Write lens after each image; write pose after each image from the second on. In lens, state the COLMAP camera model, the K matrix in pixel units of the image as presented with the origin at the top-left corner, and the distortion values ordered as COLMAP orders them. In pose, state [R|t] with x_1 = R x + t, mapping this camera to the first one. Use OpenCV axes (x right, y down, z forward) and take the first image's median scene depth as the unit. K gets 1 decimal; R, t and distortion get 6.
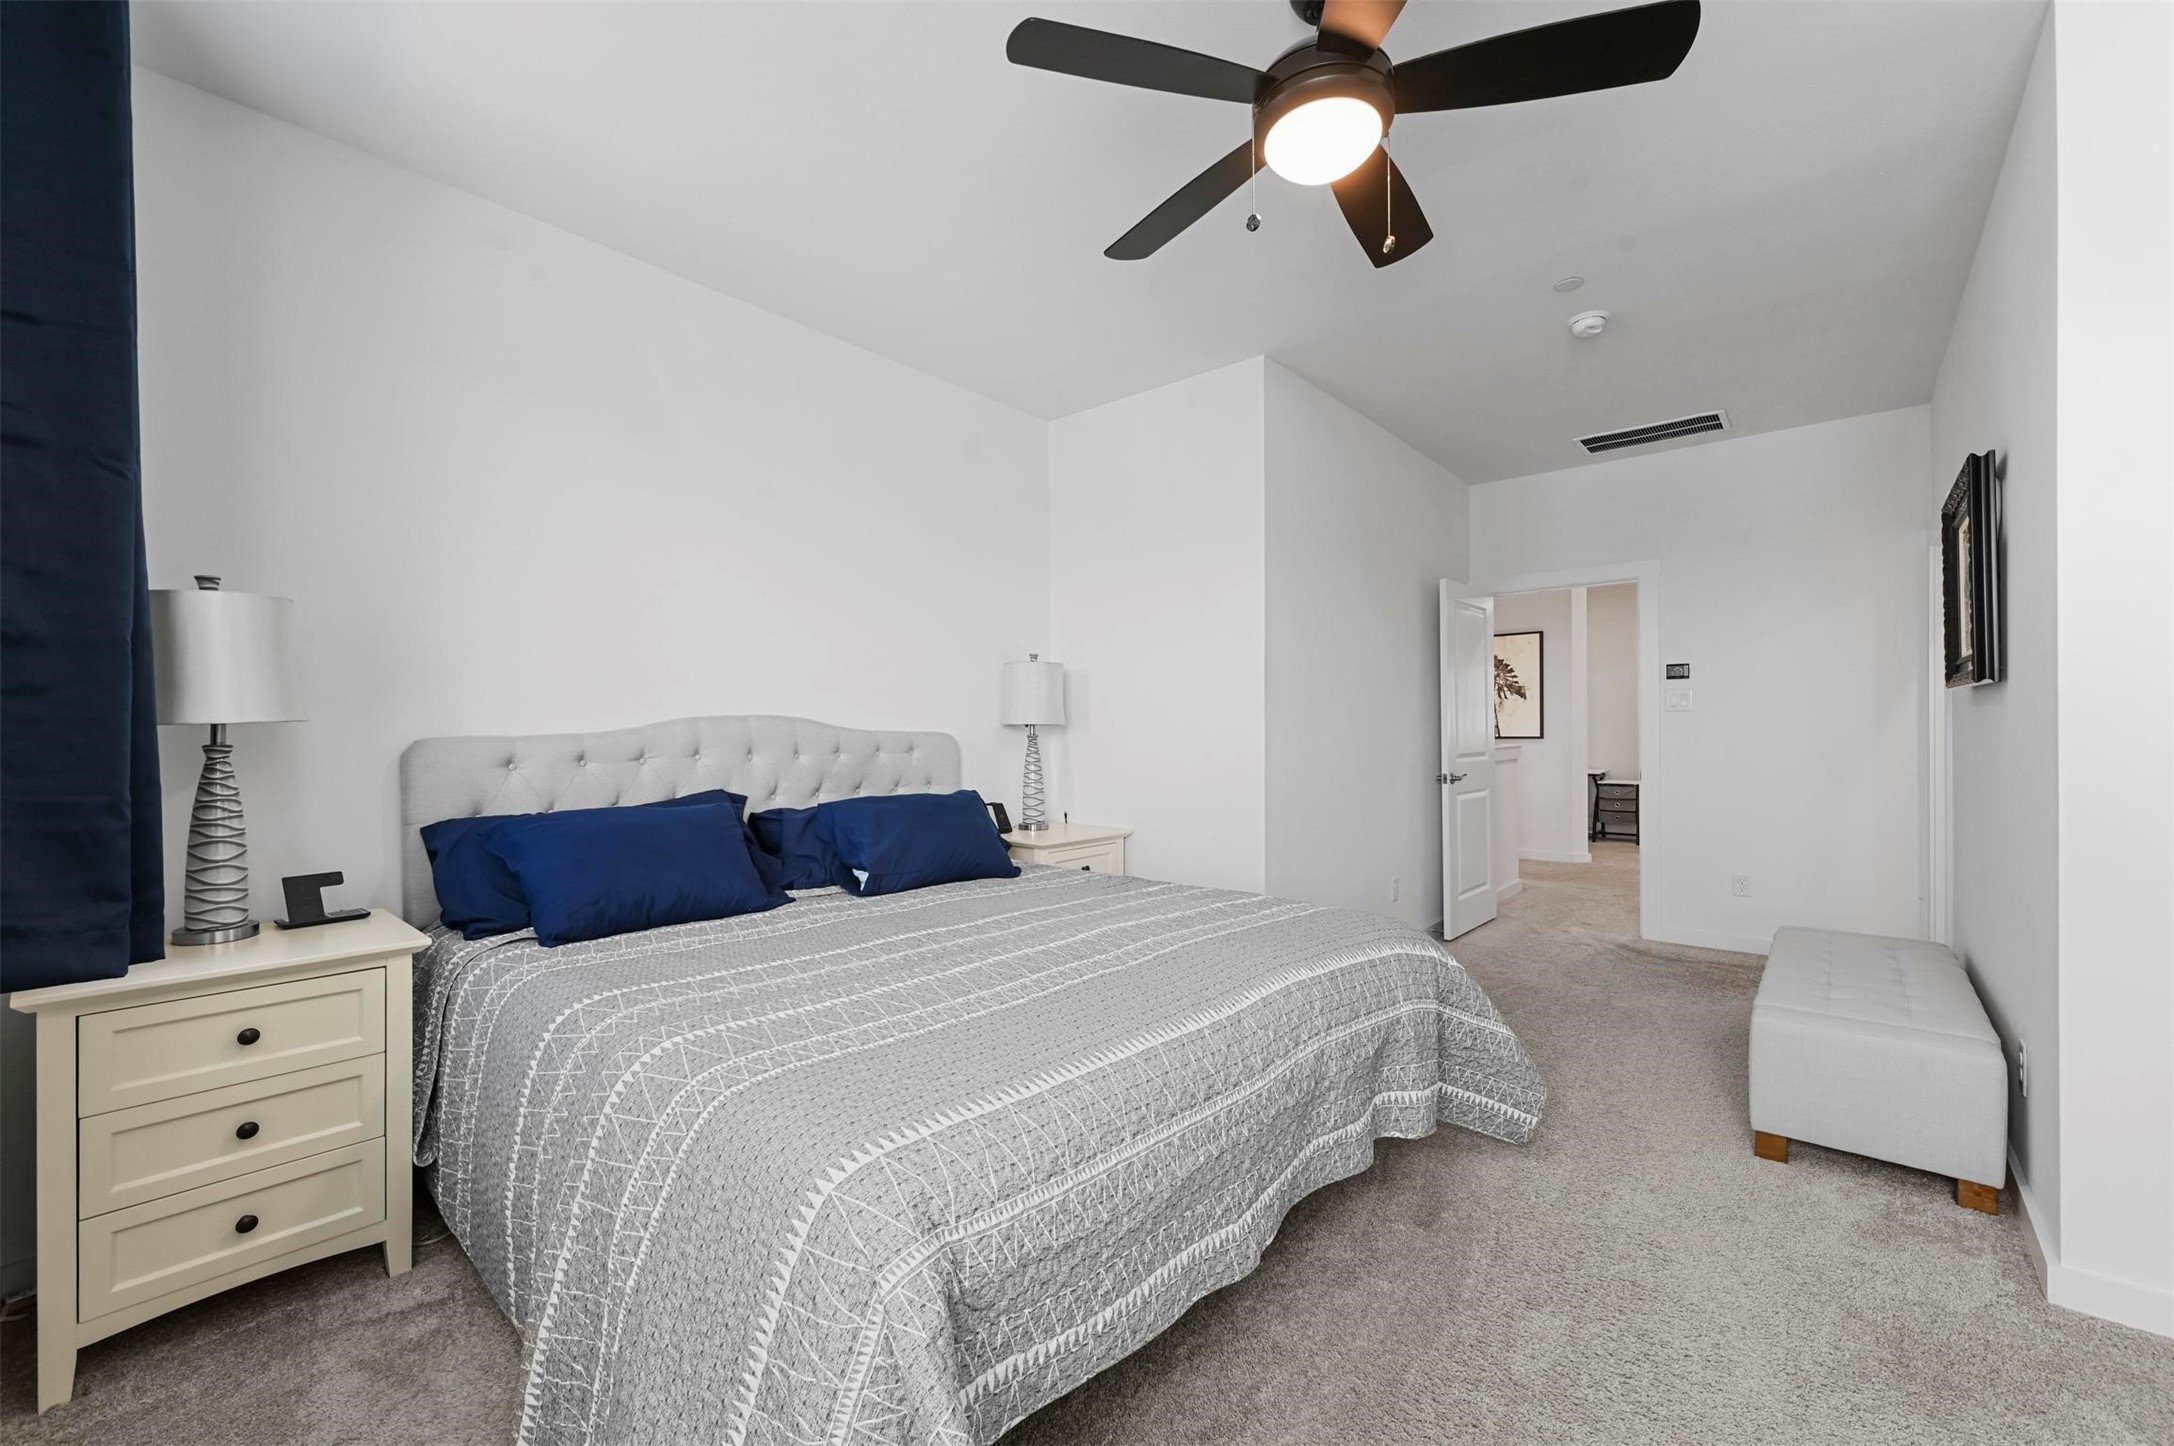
lens RADIAL K [[867.9, 0, 1086.1], [0, 867.9, 731.2], [0, 0, 1]] dist [0.014598, 0.000142]
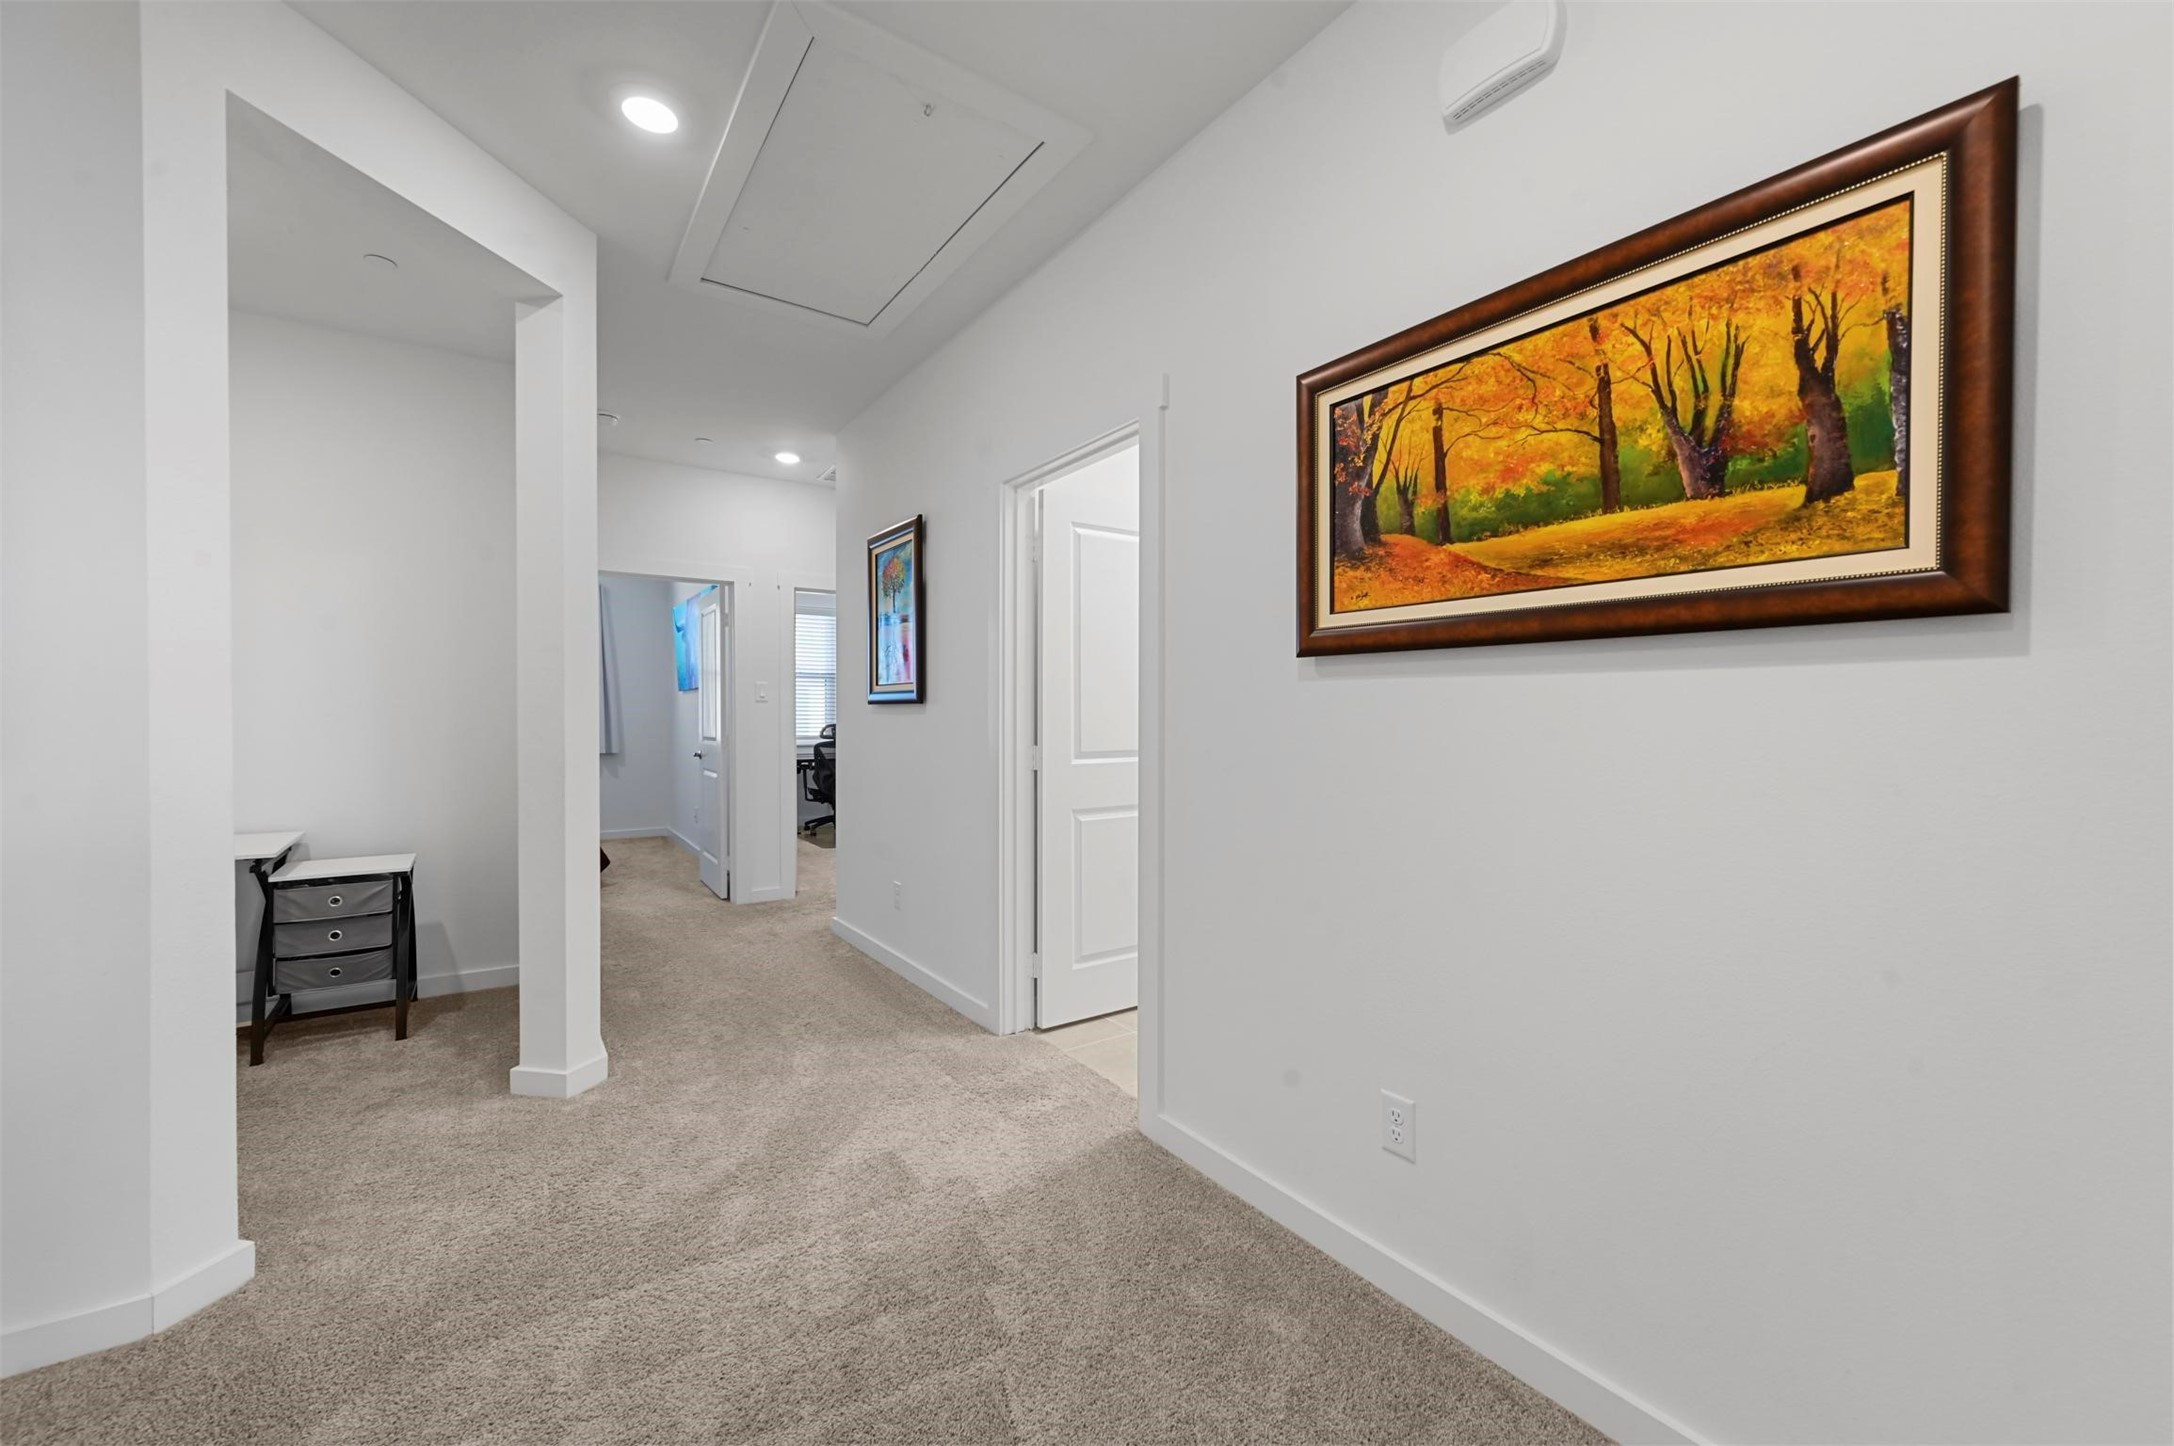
lens RADIAL K [[867.9, 0, 1086.1], [0, 867.9, 731.2], [0, 0, 1]] dist [0.014598, 0.000142]
pose [[0.264365, -0.007651, 0.964392, 0.331972], [-0.000739, 0.999967, 0.008136, -0.004238], [-0.964422, -0.002863, 0.264350, 0.588474]]
